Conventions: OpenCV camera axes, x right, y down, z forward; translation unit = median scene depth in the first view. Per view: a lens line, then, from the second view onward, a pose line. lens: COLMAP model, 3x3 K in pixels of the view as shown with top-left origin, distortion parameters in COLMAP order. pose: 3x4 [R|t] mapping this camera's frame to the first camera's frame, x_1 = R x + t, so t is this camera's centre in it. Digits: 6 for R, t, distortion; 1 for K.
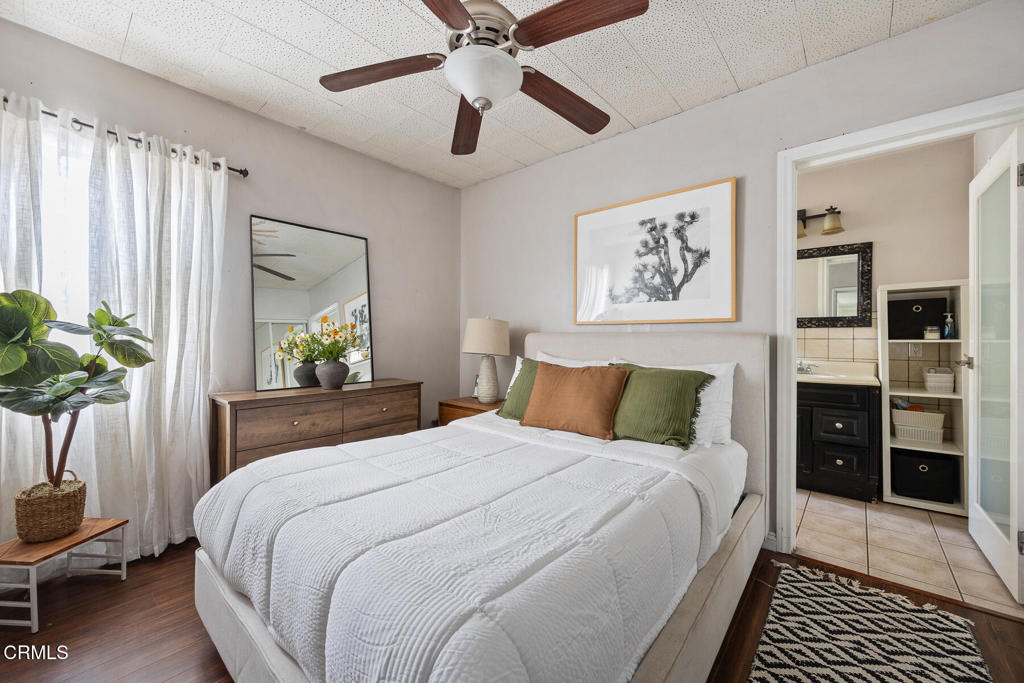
lens RADIAL K [[398.6, 0, 512.6], [0, 398.6, 339.7], [0, 0, 1]] dist [-0.000020, 0.000107]
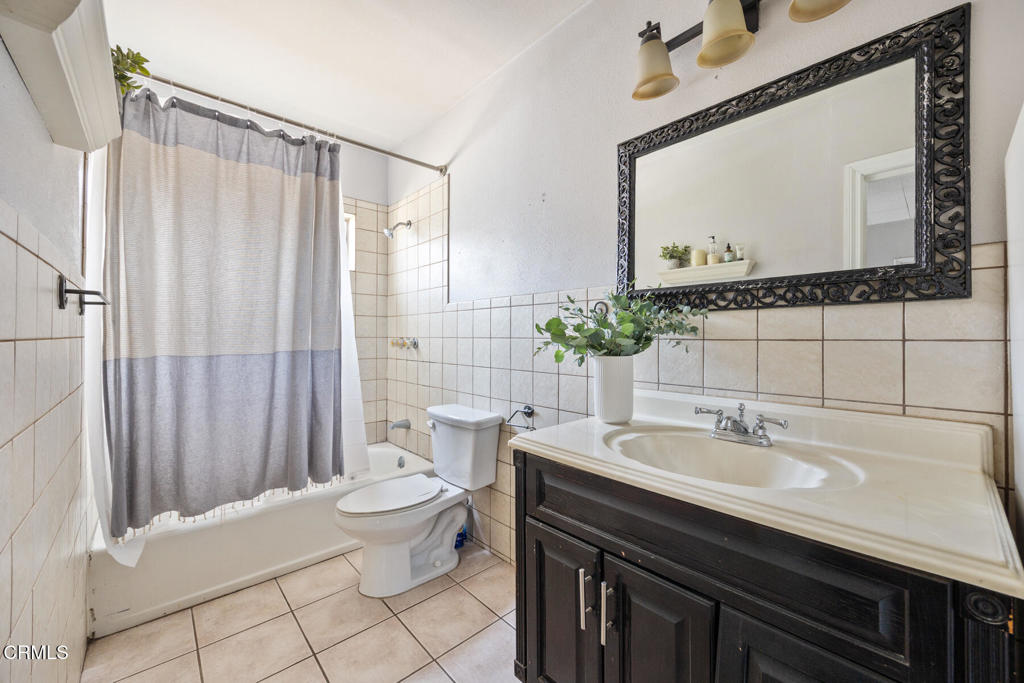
lens RADIAL K [[398.6, 0, 511.6], [0, 398.6, 336.9], [0, 0, 1]] dist [-0.000020, 0.000107]
pose [[0.992076, -0.003881, -0.125575, 0.599036], [0.002454, 0.999931, -0.011517, -0.001367], [0.125611, 0.011117, 0.992017, 0.663551]]
